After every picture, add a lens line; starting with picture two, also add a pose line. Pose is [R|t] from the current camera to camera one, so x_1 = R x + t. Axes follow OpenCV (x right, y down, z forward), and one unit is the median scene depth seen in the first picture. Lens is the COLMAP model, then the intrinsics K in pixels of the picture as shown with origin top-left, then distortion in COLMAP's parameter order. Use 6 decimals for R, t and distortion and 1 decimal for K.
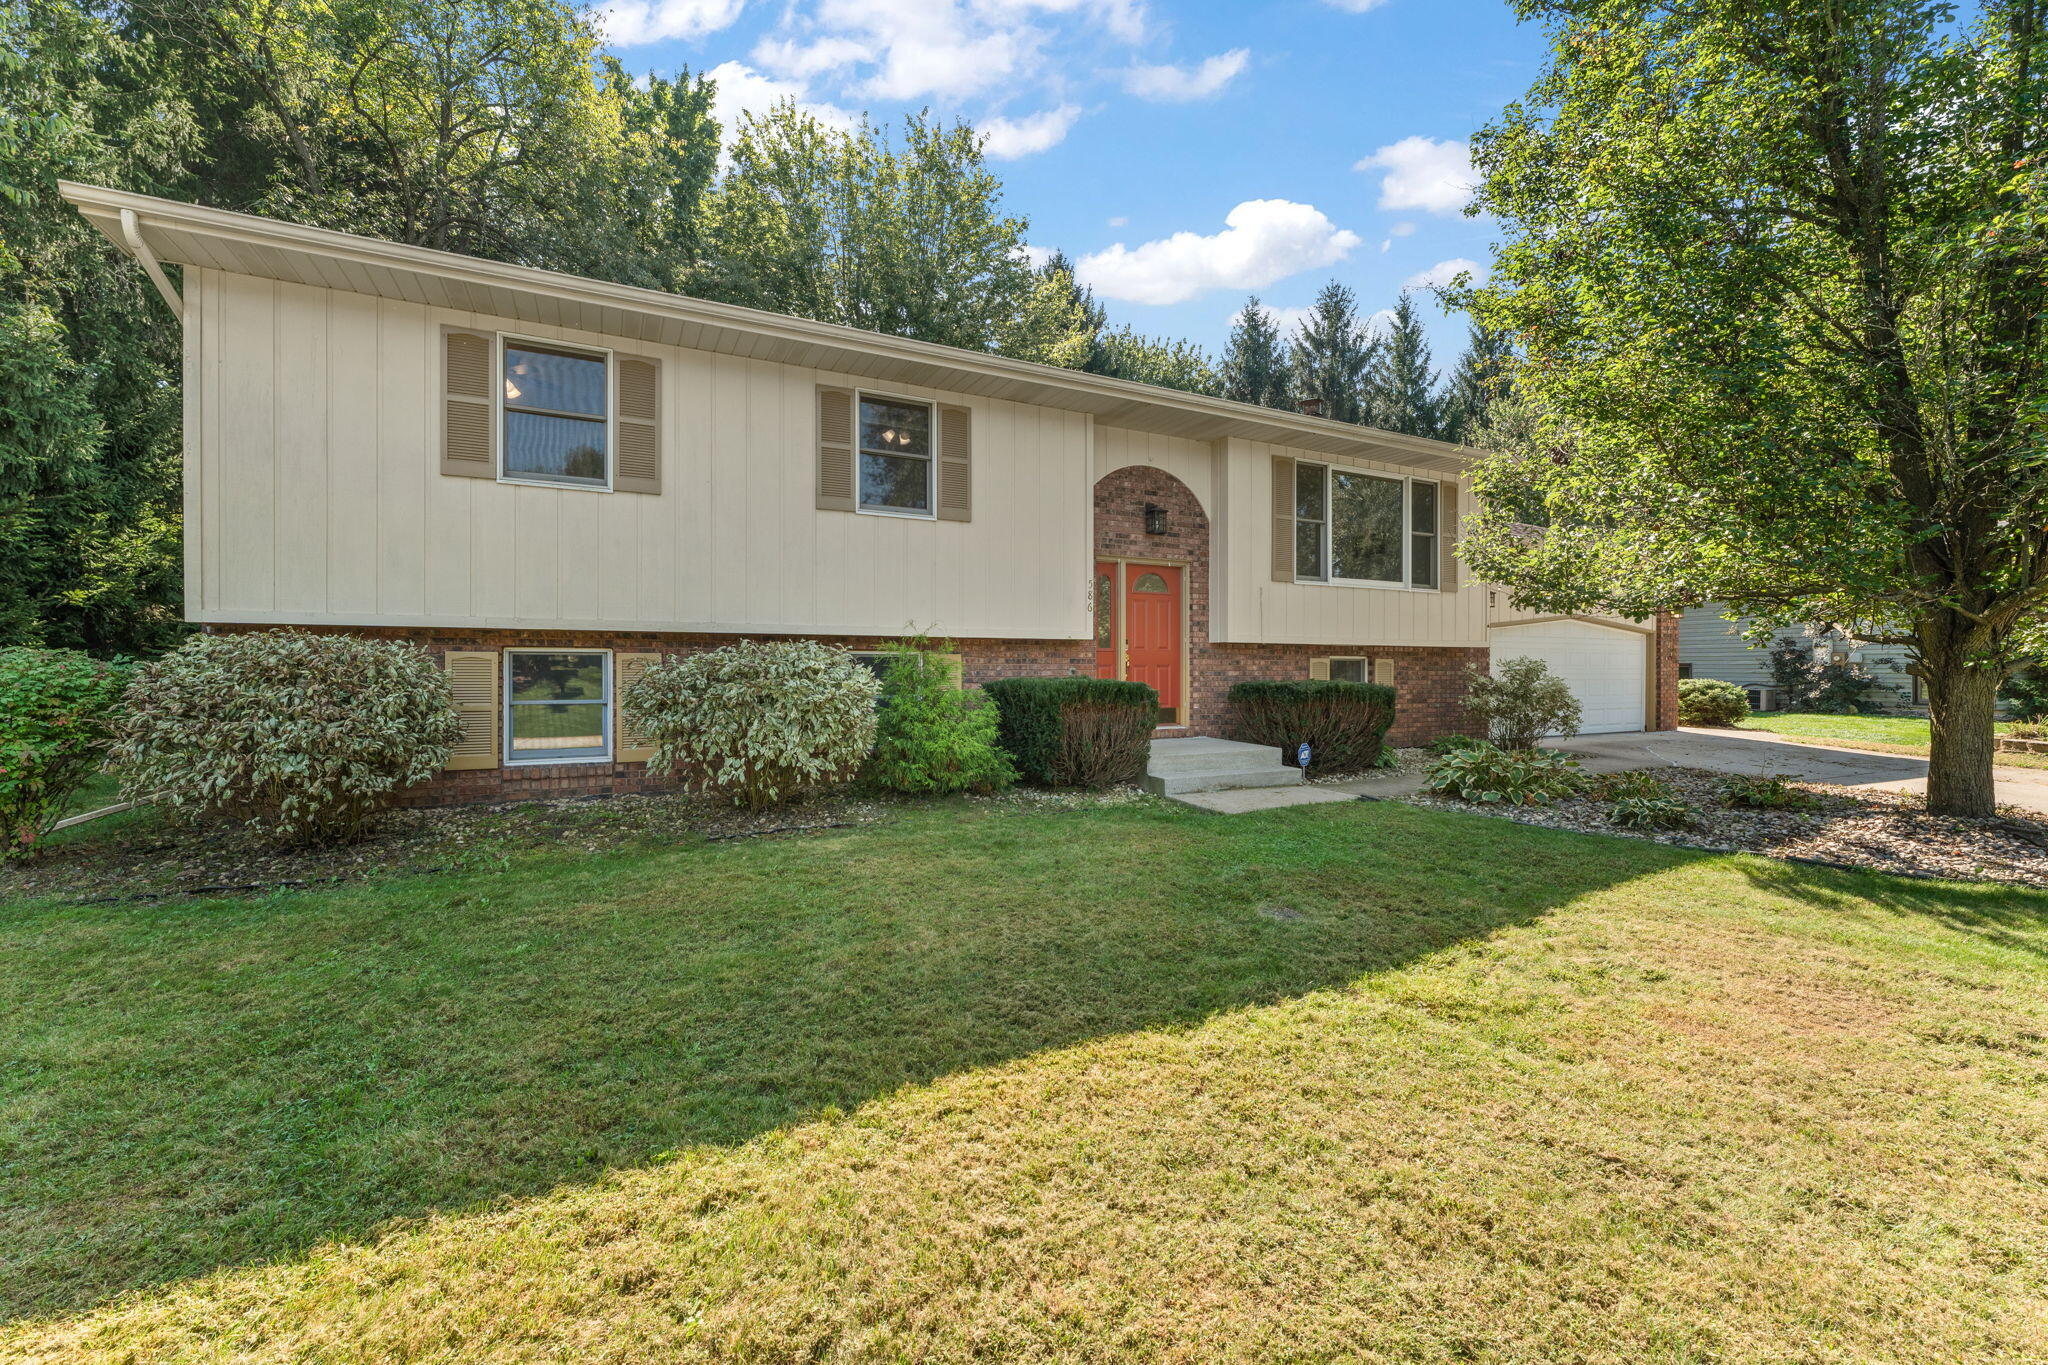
lens RADIAL K [[827.2, 0, 1017.1], [0, 827.2, 673.3], [0, 0, 1]] dist [0.001617, 0.000128]
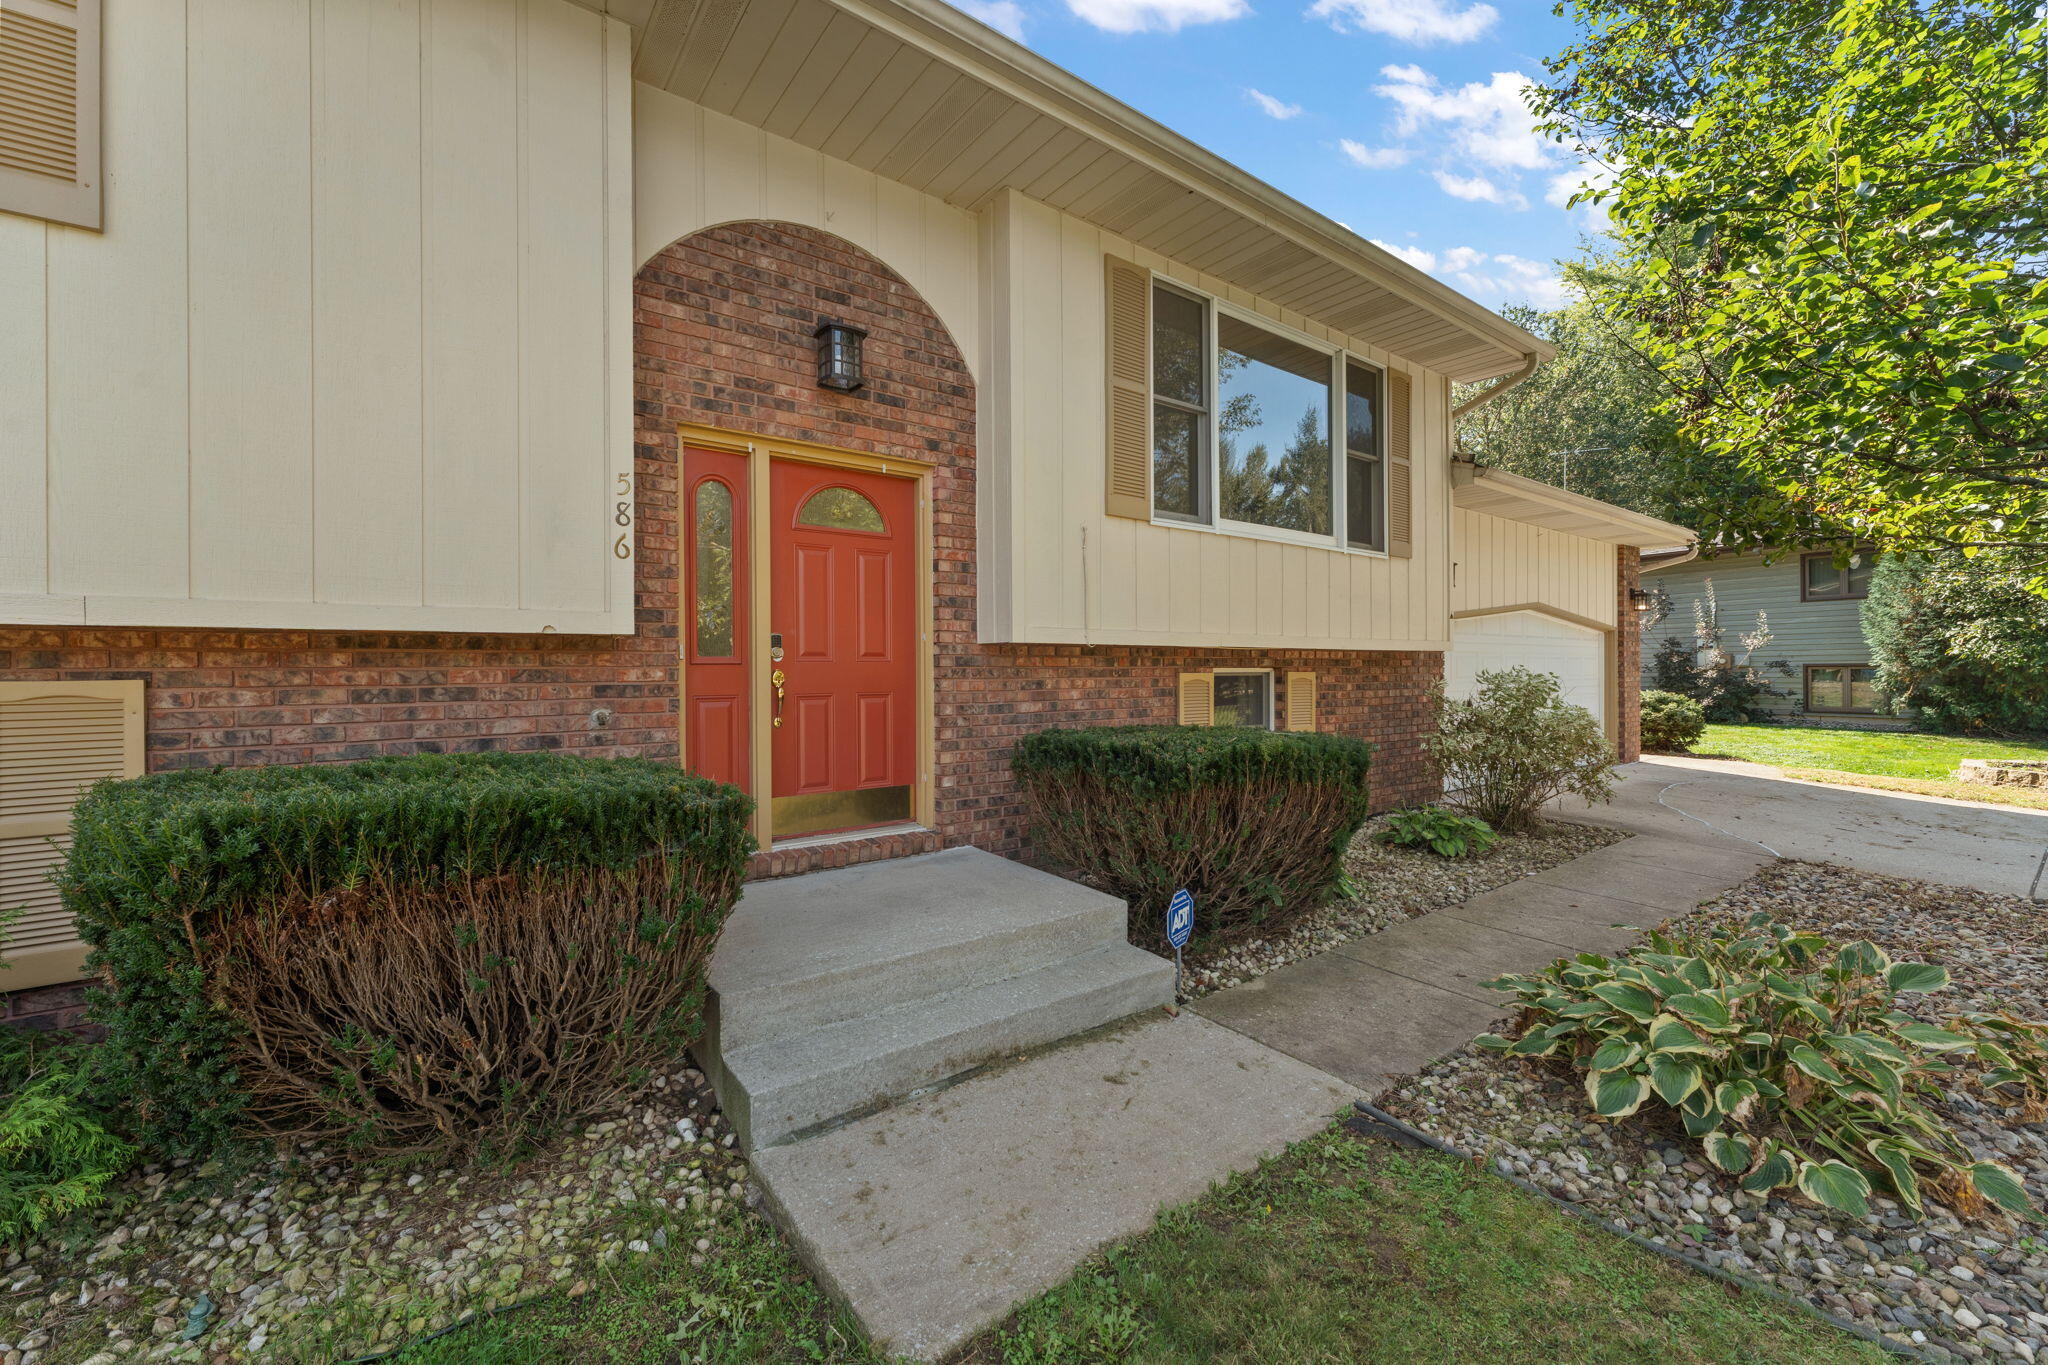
lens RADIAL K [[827.2, 0, 1028.9], [0, 827.2, 671.8], [0, 0, 1]] dist [0.001617, 0.000128]
pose [[0.983057, -0.006244, 0.183196, 0.168465], [0.006847, 0.999973, -0.002660, -0.018737], [-0.183174, 0.003869, 0.983073, 0.515561]]
